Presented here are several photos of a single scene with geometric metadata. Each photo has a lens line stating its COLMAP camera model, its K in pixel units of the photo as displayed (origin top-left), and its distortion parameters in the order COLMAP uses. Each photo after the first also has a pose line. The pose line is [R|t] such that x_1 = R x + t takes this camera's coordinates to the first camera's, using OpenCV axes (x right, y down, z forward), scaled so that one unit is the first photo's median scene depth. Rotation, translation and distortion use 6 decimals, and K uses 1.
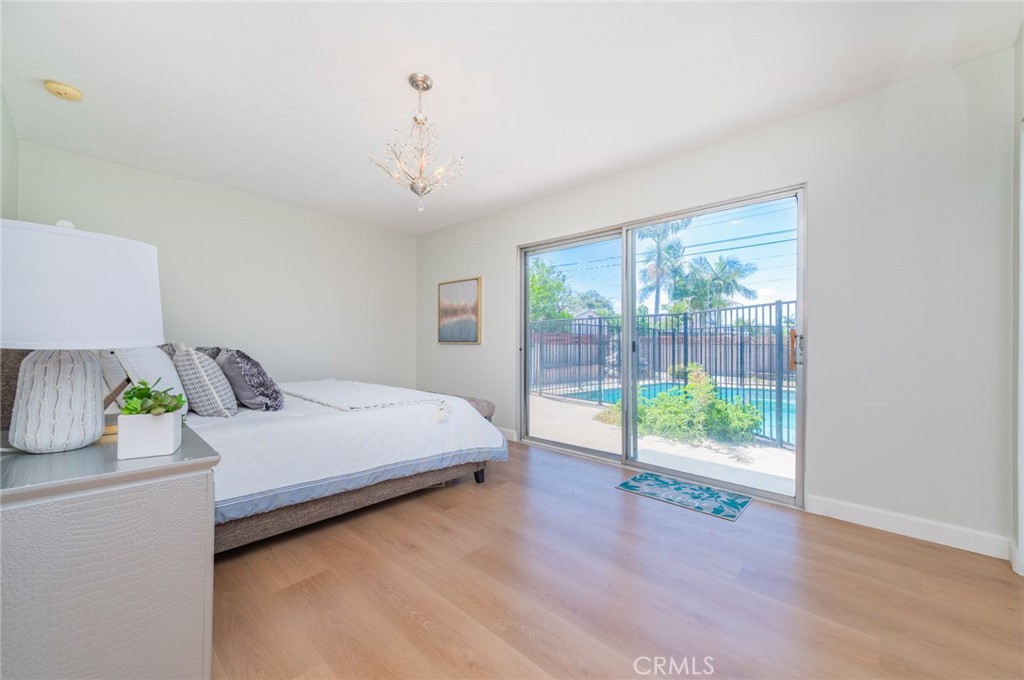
lens RADIAL K [[405.5, 0, 513.6], [0, 405.5, 346.2], [0, 0, 1]] dist [-0.002772, -0.000152]
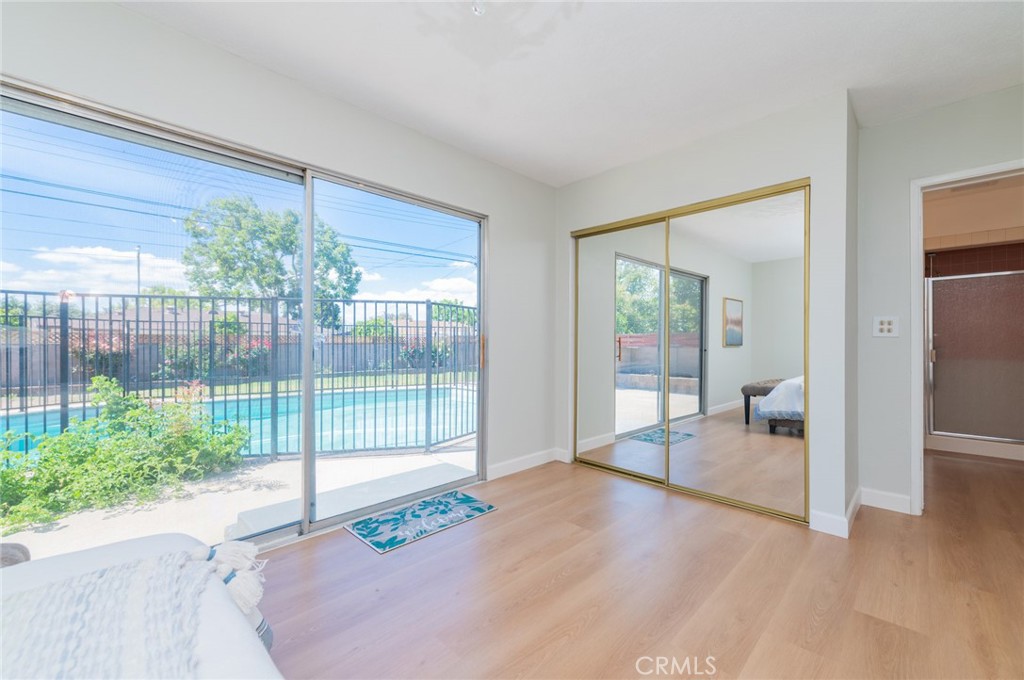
lens RADIAL K [[442.2, 0, 512.2], [0, 442.2, 339.7], [0, 0, 1]] dist [0.001200, 0.000070]
pose [[-0.046304, 0.003019, 0.998923, -0.542322], [0.005857, 0.999979, -0.002751, -0.018486], [-0.998910, 0.005723, -0.046321, 0.839149]]
